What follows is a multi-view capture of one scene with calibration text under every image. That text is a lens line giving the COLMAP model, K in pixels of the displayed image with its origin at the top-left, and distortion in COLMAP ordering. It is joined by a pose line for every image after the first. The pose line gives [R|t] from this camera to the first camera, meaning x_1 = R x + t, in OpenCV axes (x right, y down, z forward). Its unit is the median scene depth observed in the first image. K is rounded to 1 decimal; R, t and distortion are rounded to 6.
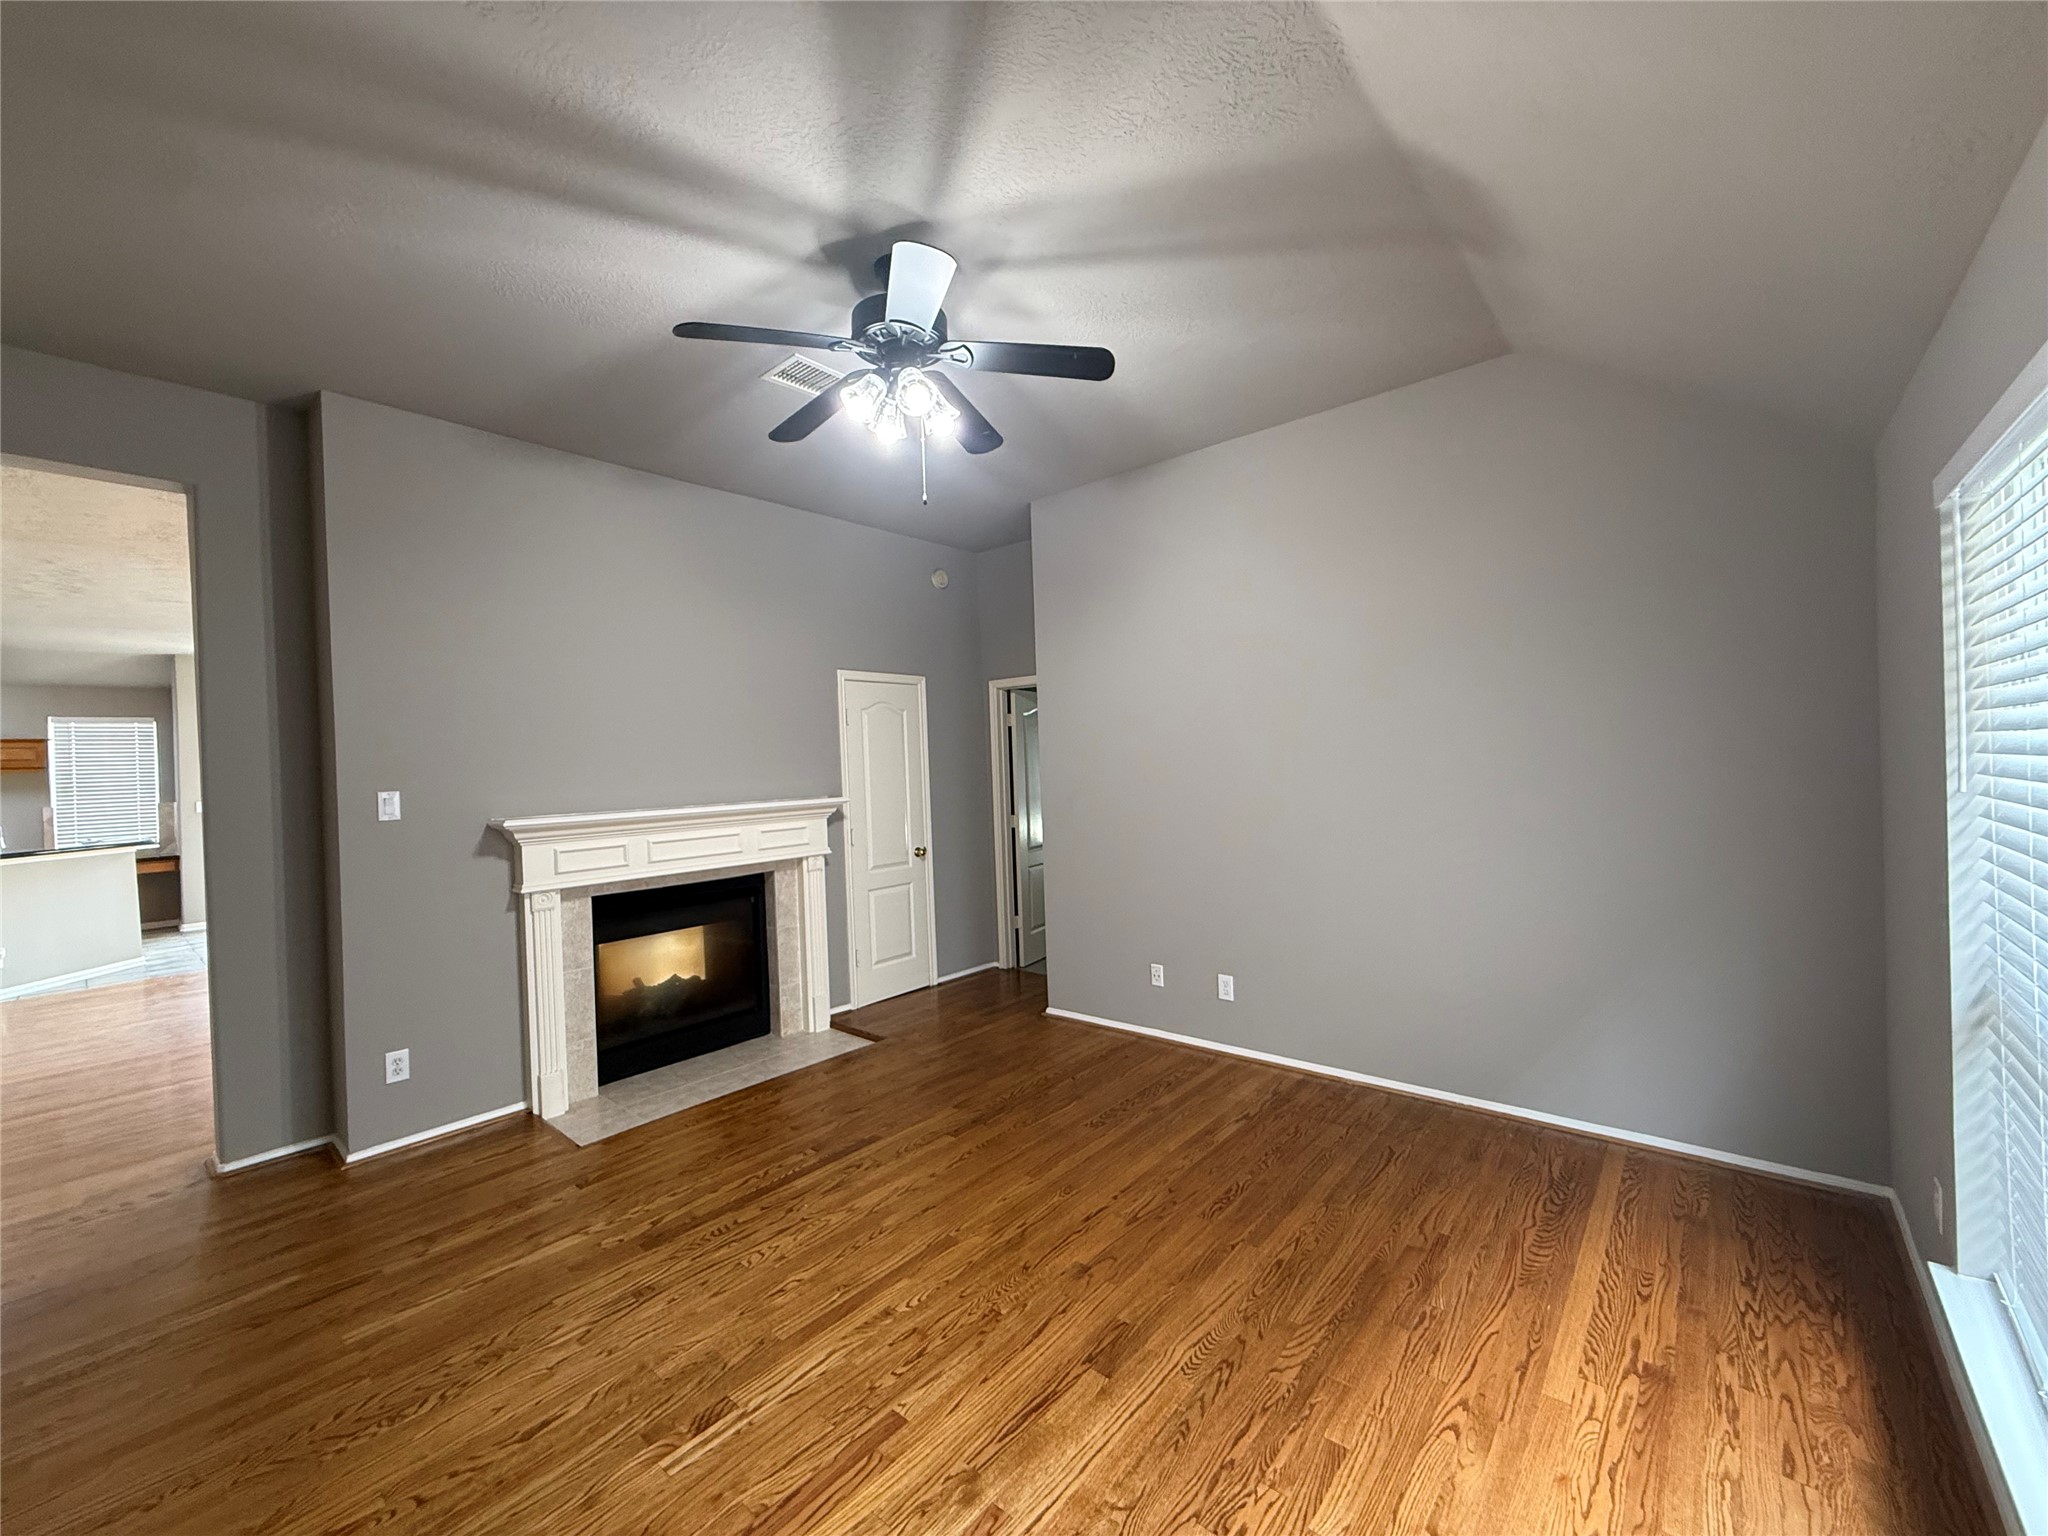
lens RADIAL K [[824.1, 0, 1024.0], [0, 824.1, 768.0], [0, 0, 1]] dist [0.001985, -0.000009]
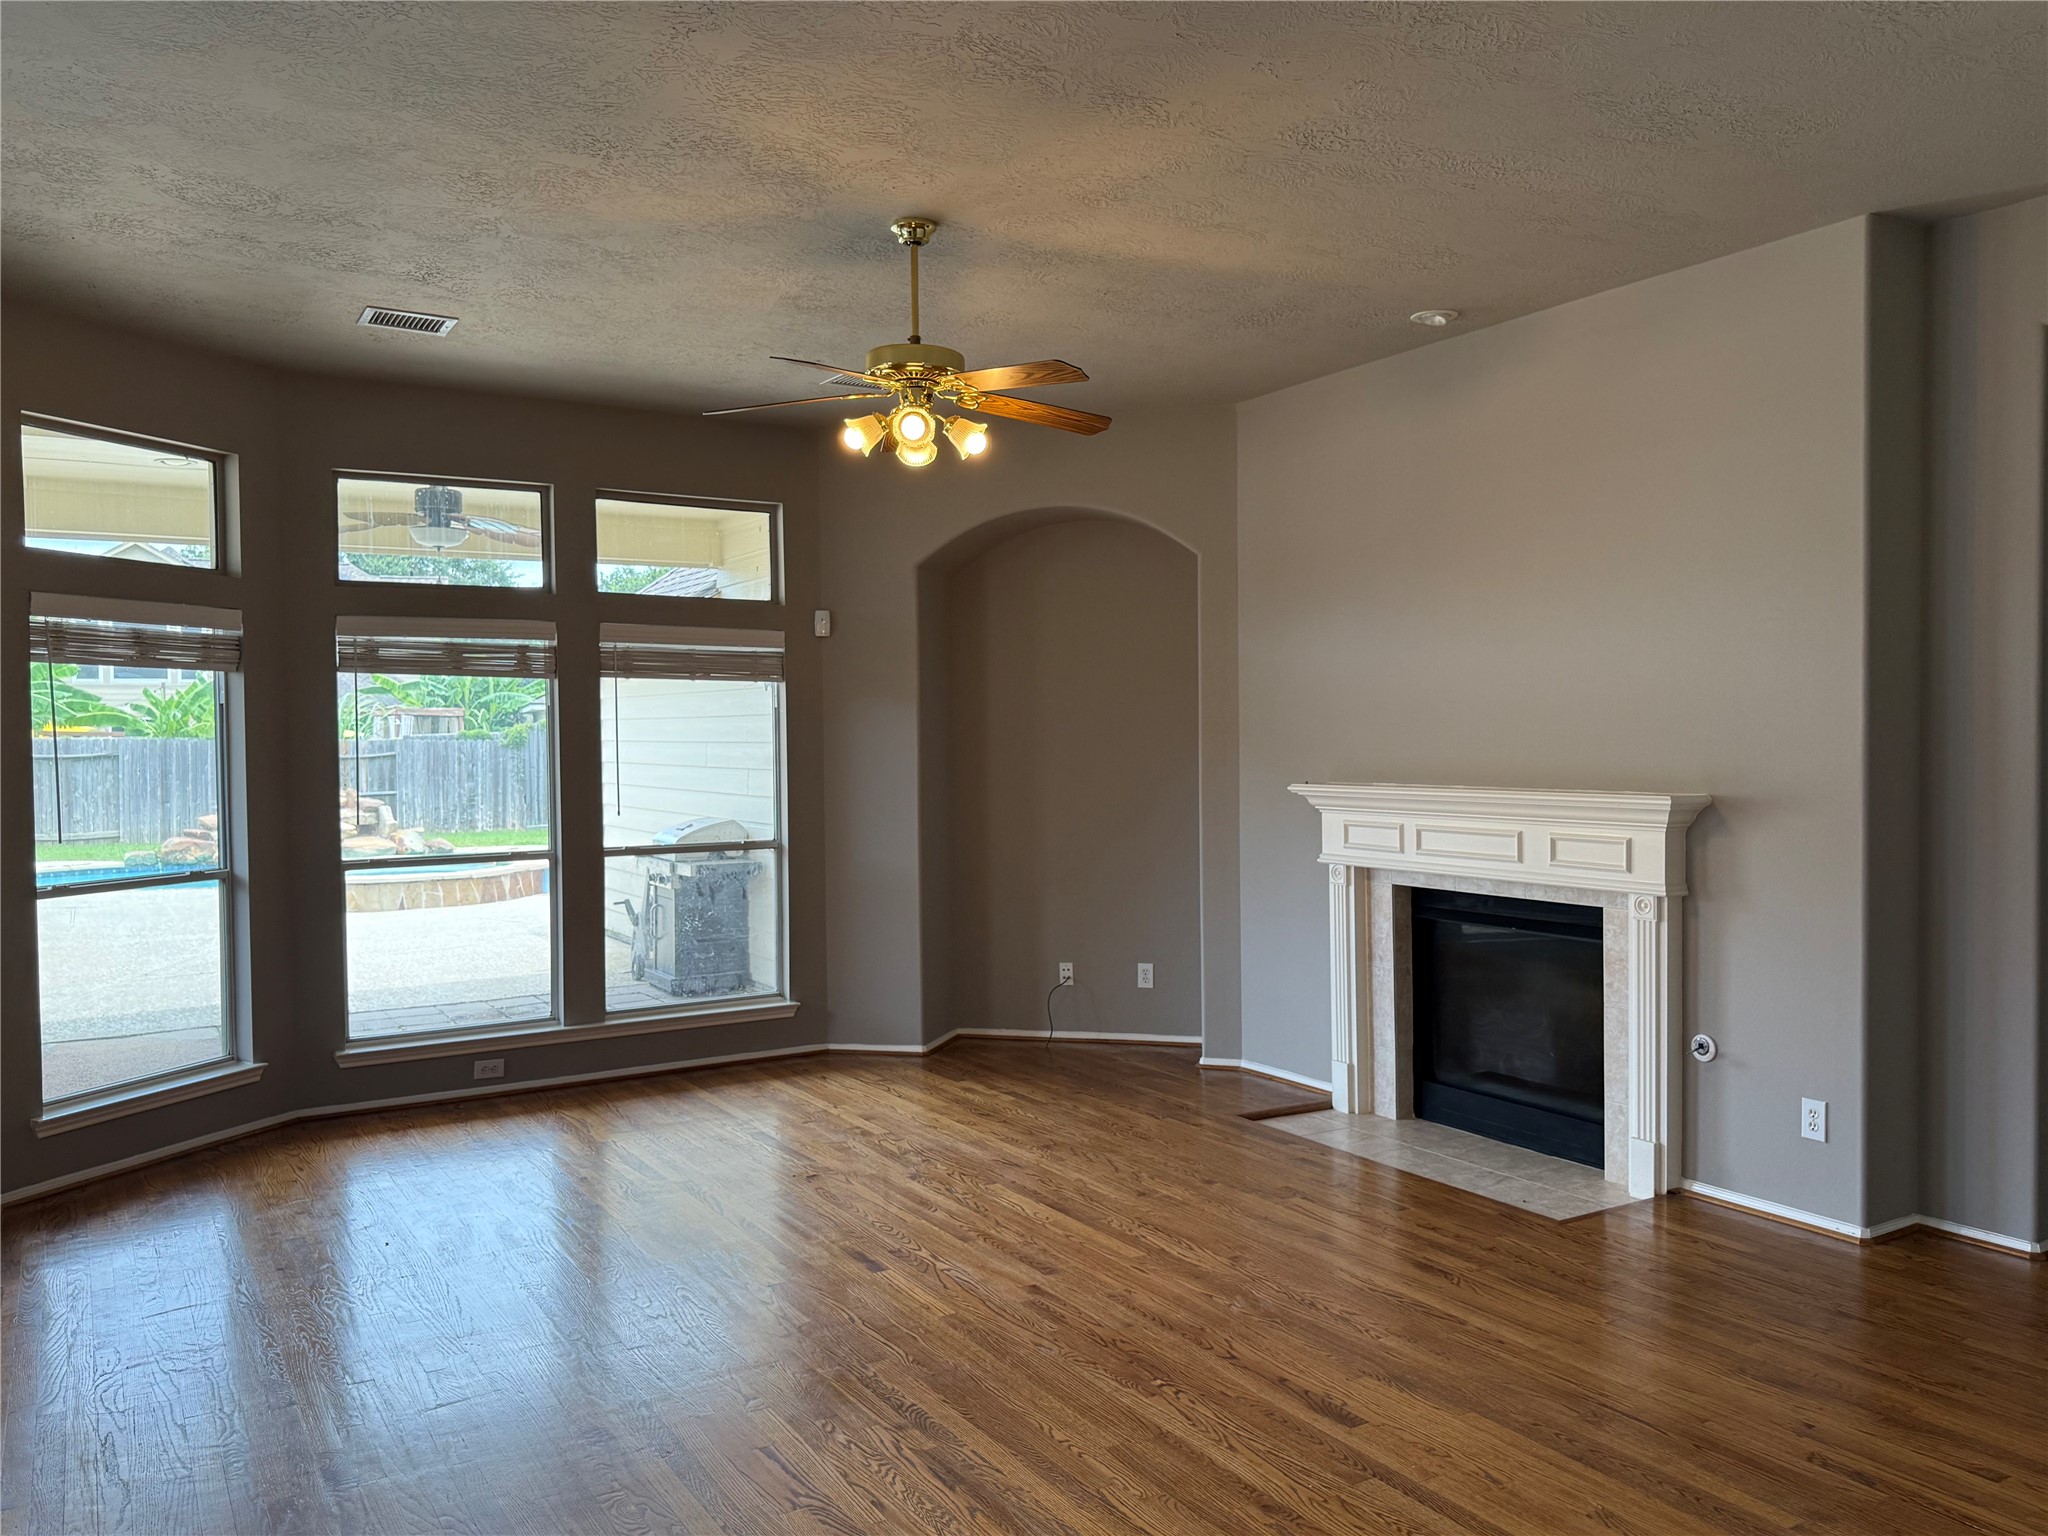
lens RADIAL K [[1531.6, 0, 1024.0], [0, 1531.6, 768.0], [0, 0, 1]] dist [0.089226, -0.127038]
pose [[-0.303394, 0.055164, -0.951267, 1.032592], [0.011607, 0.998463, 0.054199, -0.048912], [0.952794, 0.005402, -0.303568, 1.077932]]
